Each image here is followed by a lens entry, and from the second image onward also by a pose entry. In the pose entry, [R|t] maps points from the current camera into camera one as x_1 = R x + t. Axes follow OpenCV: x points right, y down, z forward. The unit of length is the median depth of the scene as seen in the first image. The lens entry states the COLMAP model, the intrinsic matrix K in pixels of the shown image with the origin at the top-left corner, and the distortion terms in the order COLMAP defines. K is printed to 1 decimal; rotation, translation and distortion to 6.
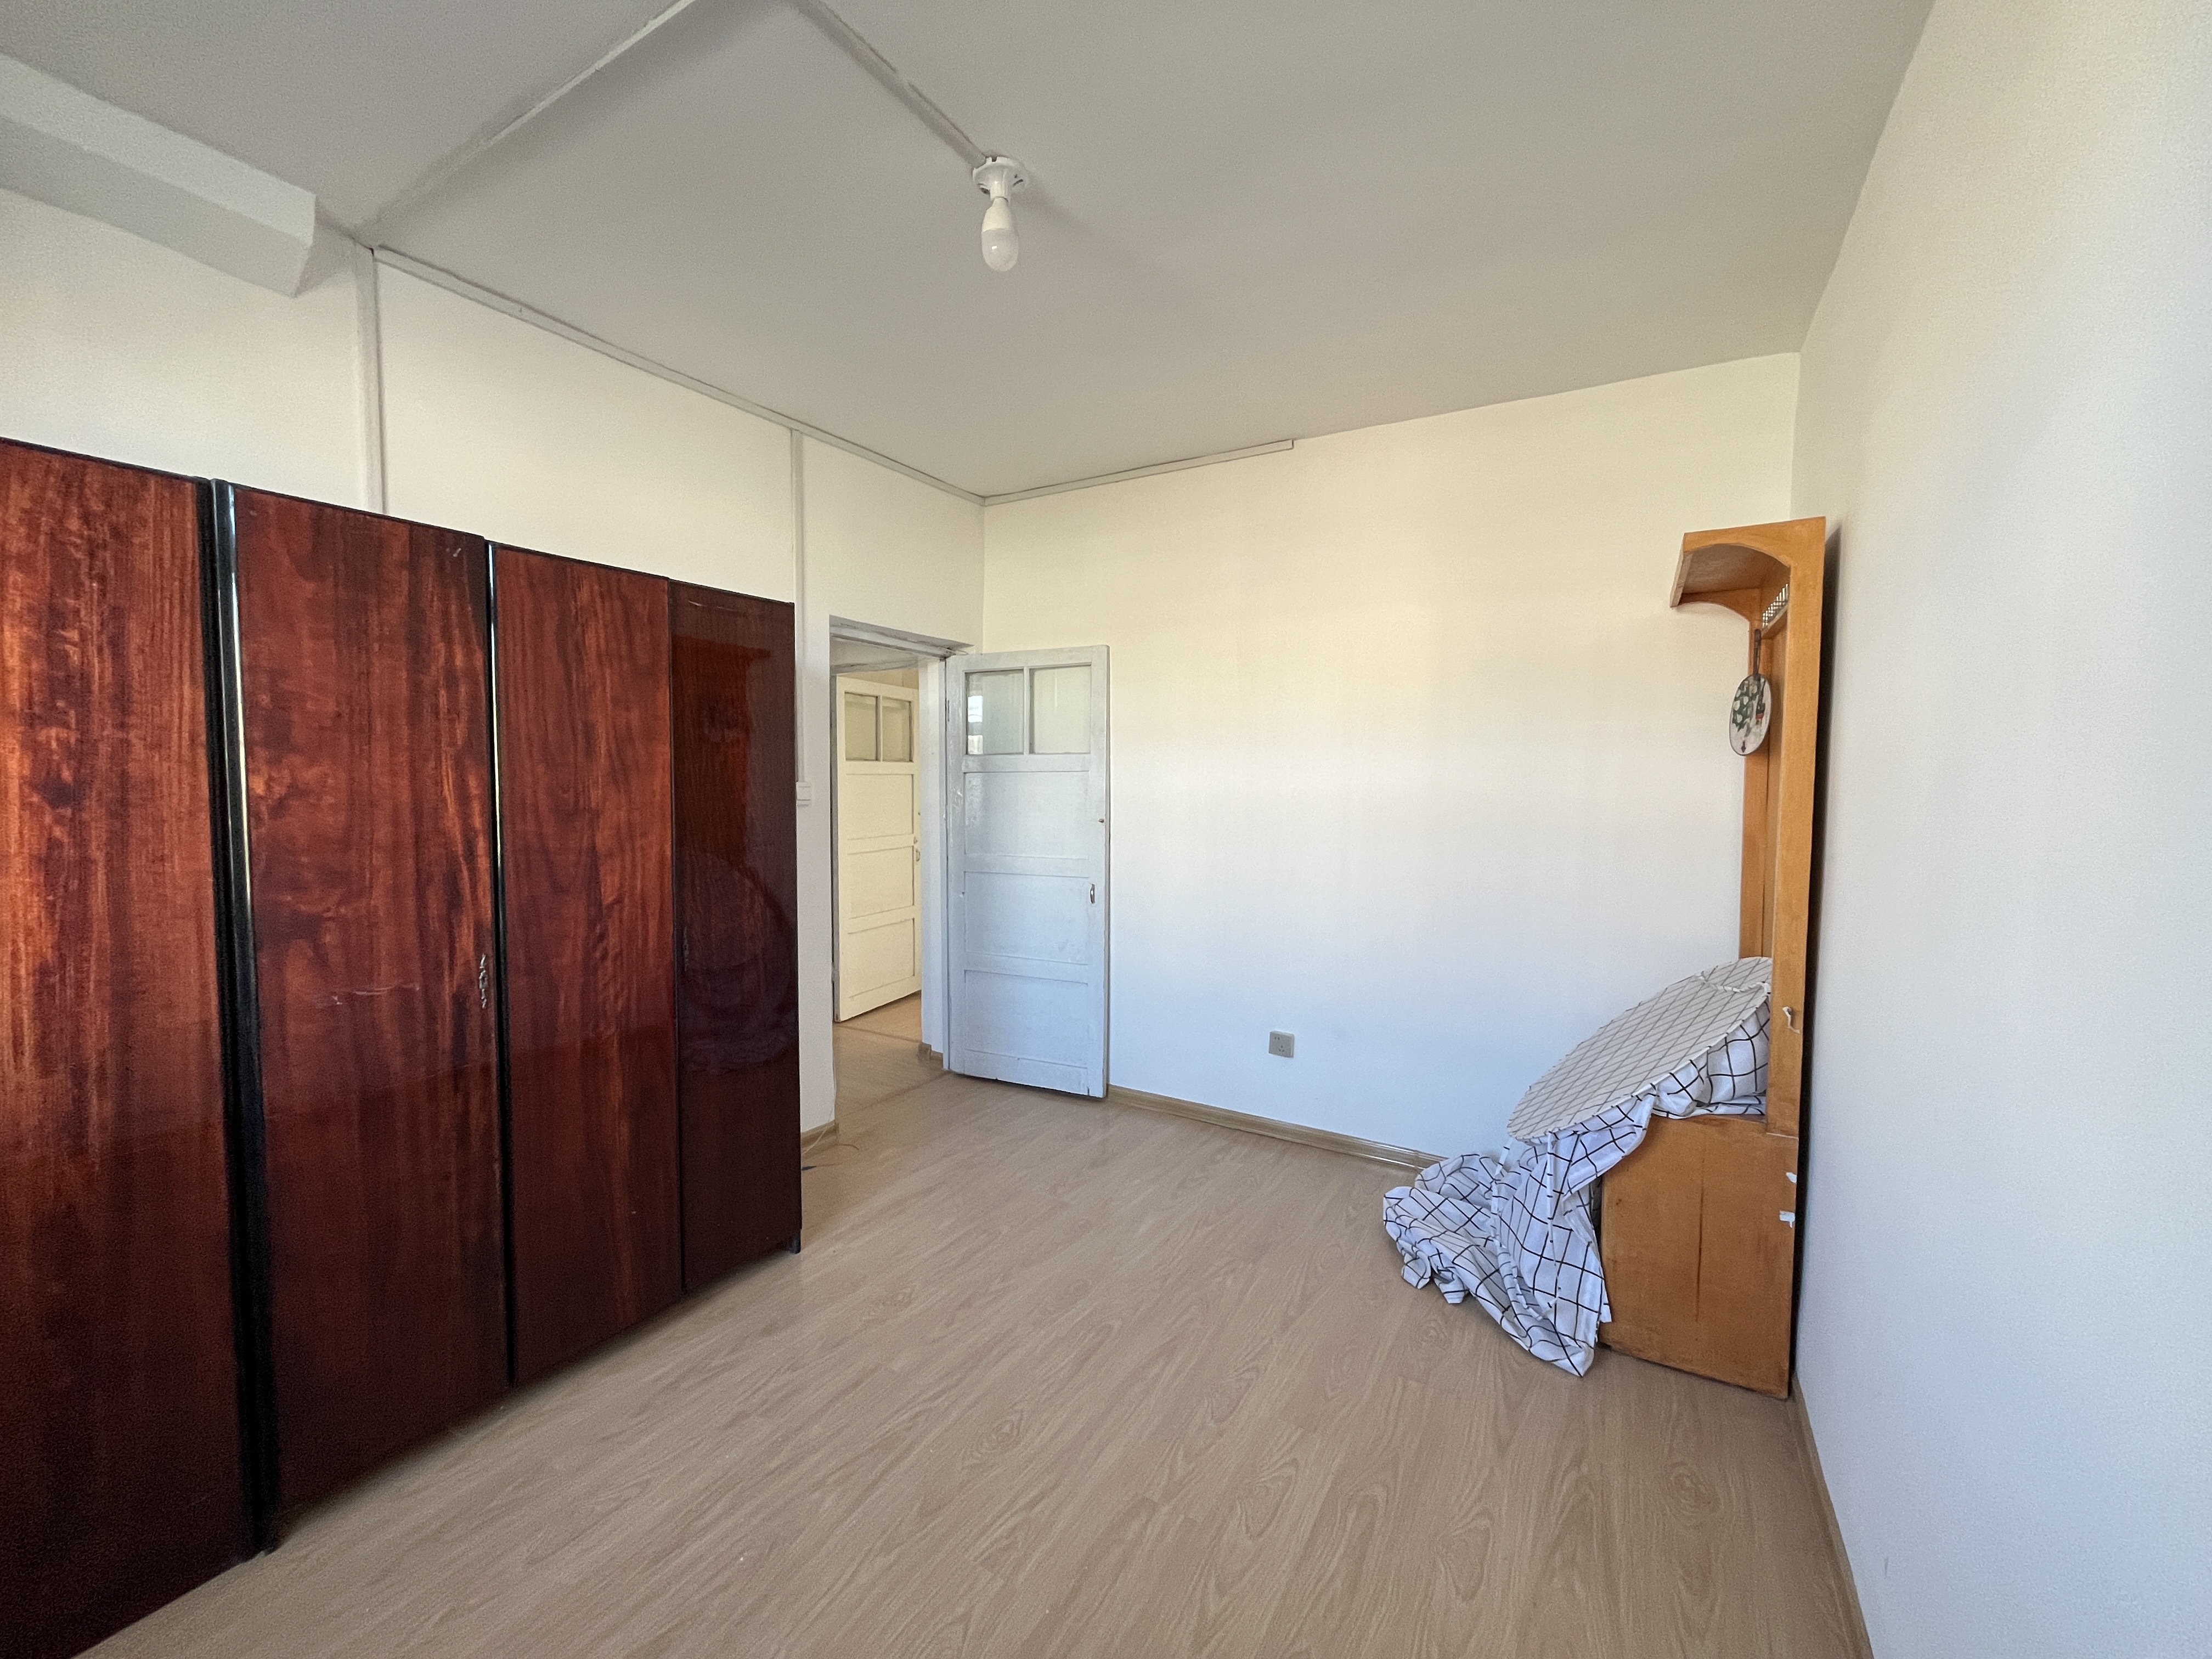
lens RADIAL K [[880.8, 0, 1102.7], [0, 880.8, 823.0], [0, 0, 1]] dist [-0.002841, -0.000376]
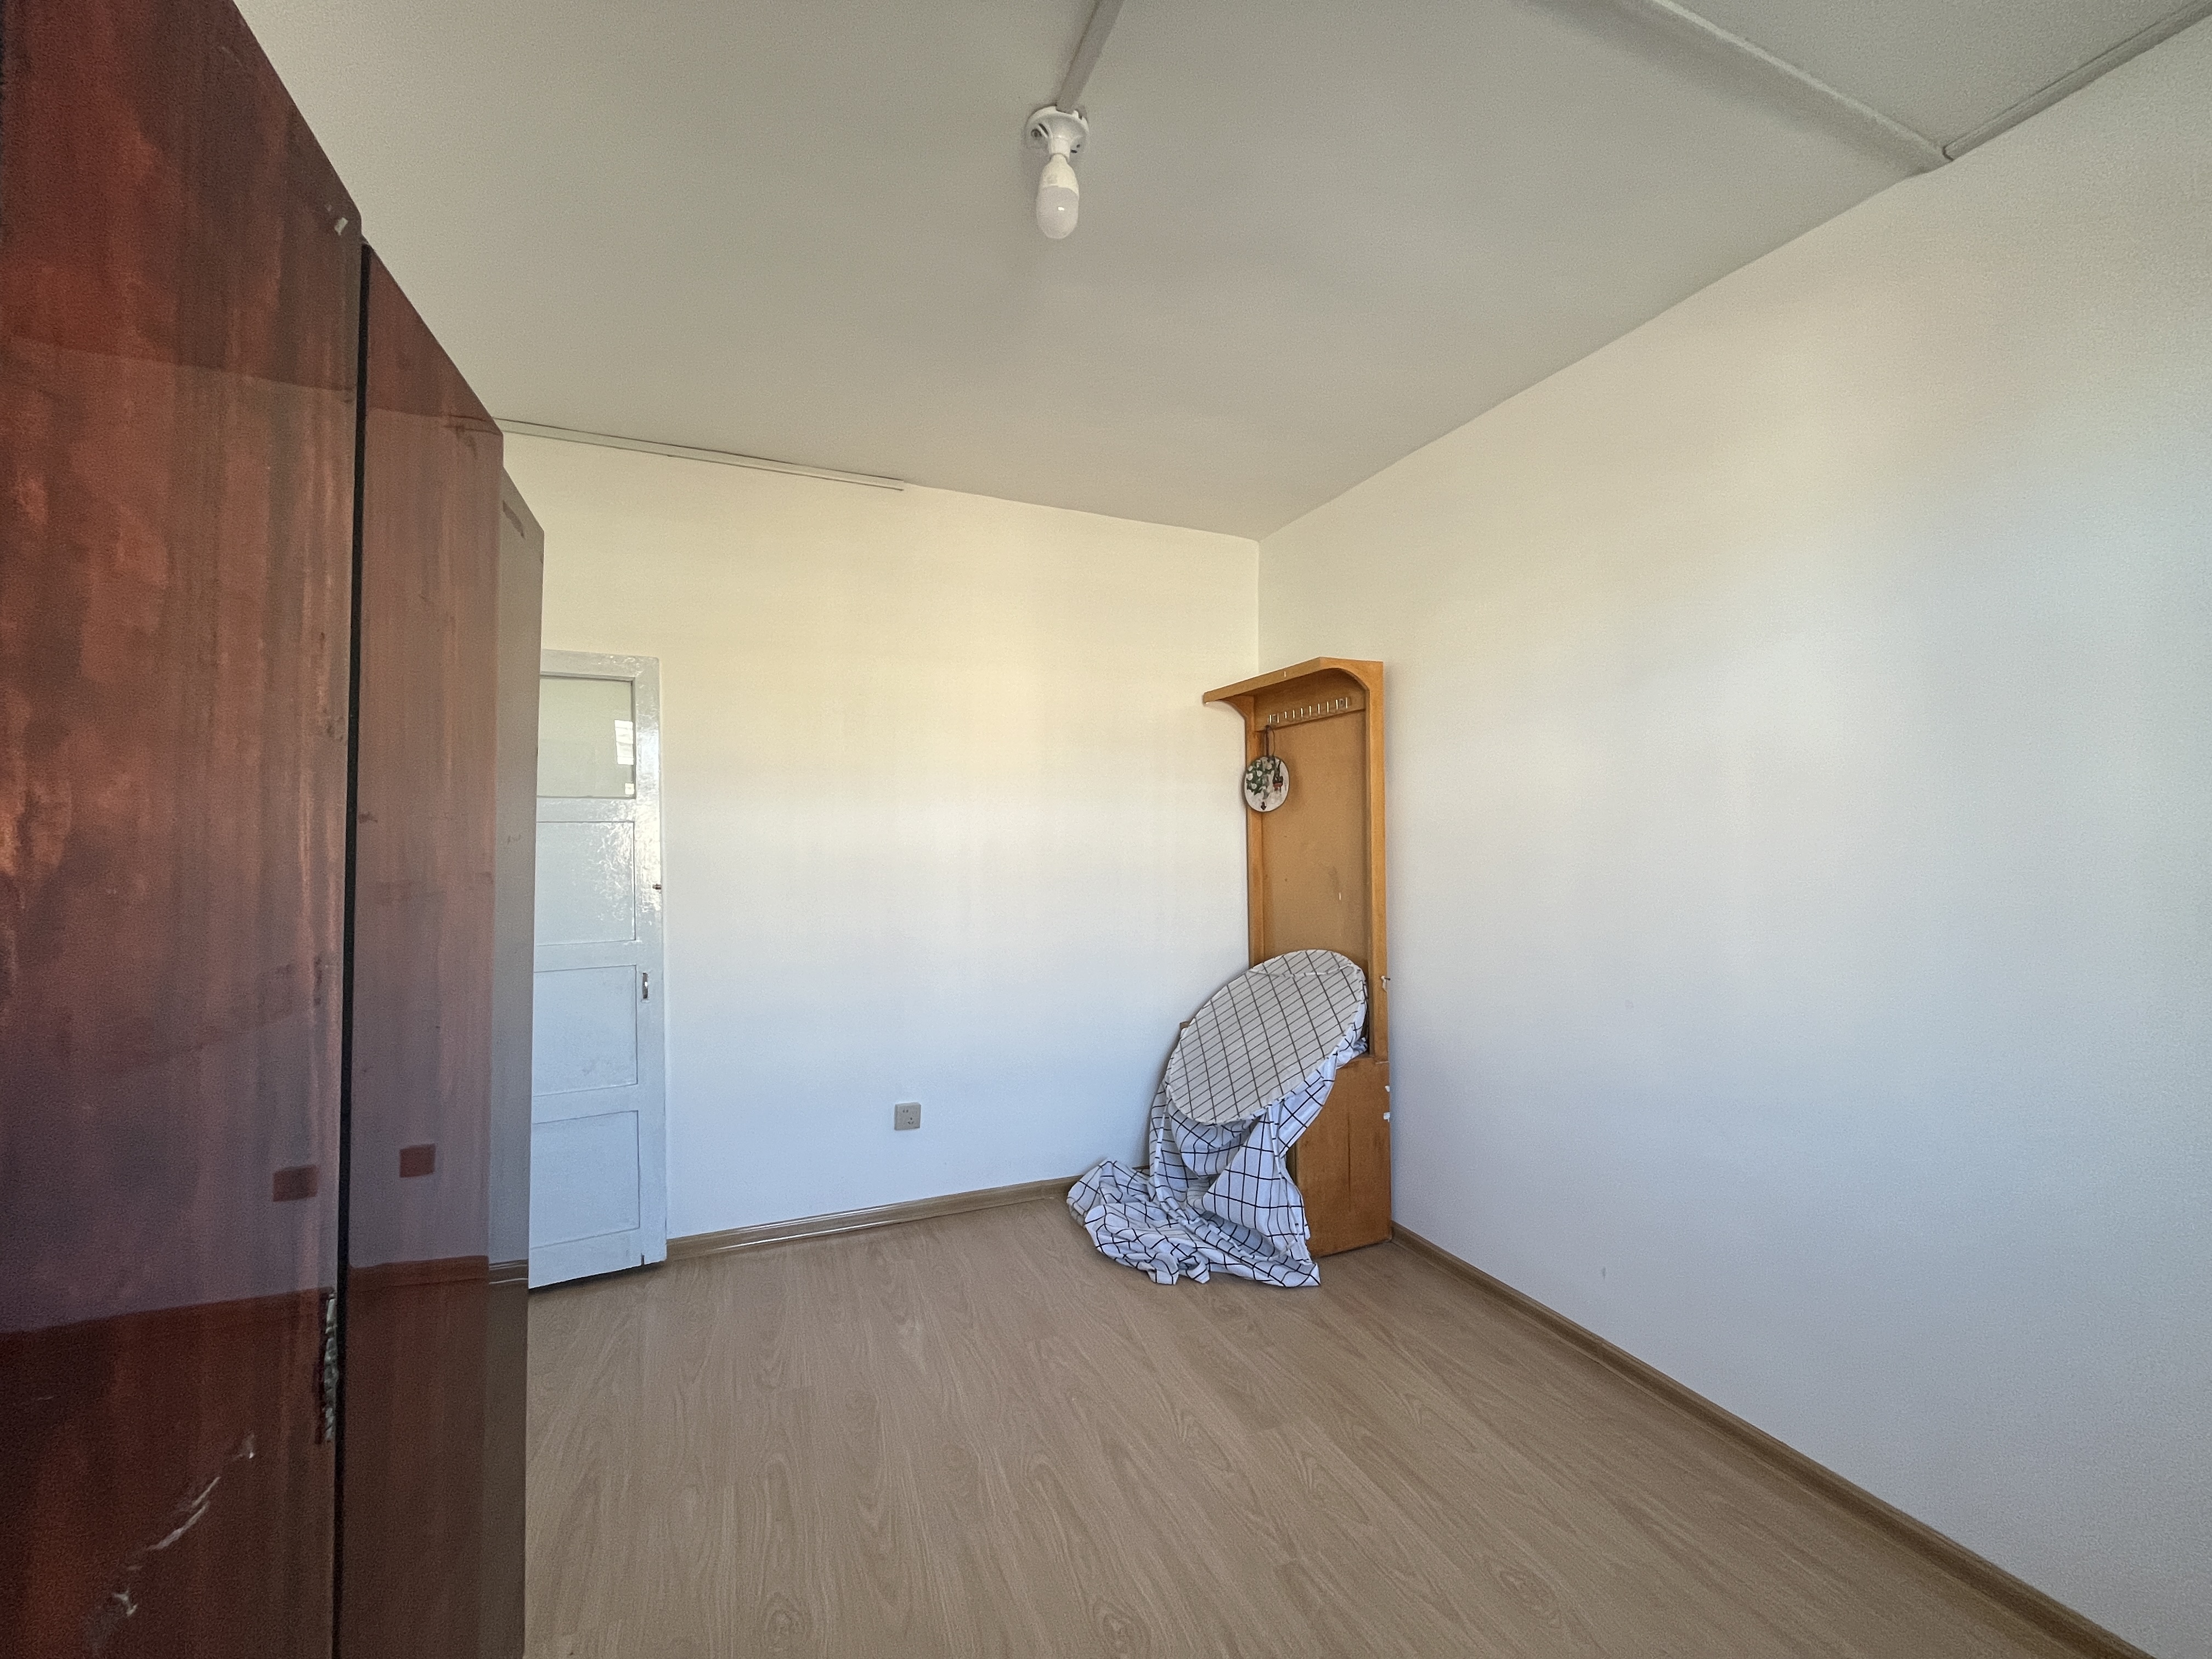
lens RADIAL K [[880.8, 0, 1115.2], [0, 880.8, 823.2], [0, 0, 1]] dist [-0.002841, -0.000376]
pose [[0.592683, 0.004348, 0.805424, -0.588879], [0.047726, 0.998039, -0.040507, -0.012945], [-0.804021, 0.062447, 0.591313, 0.365694]]
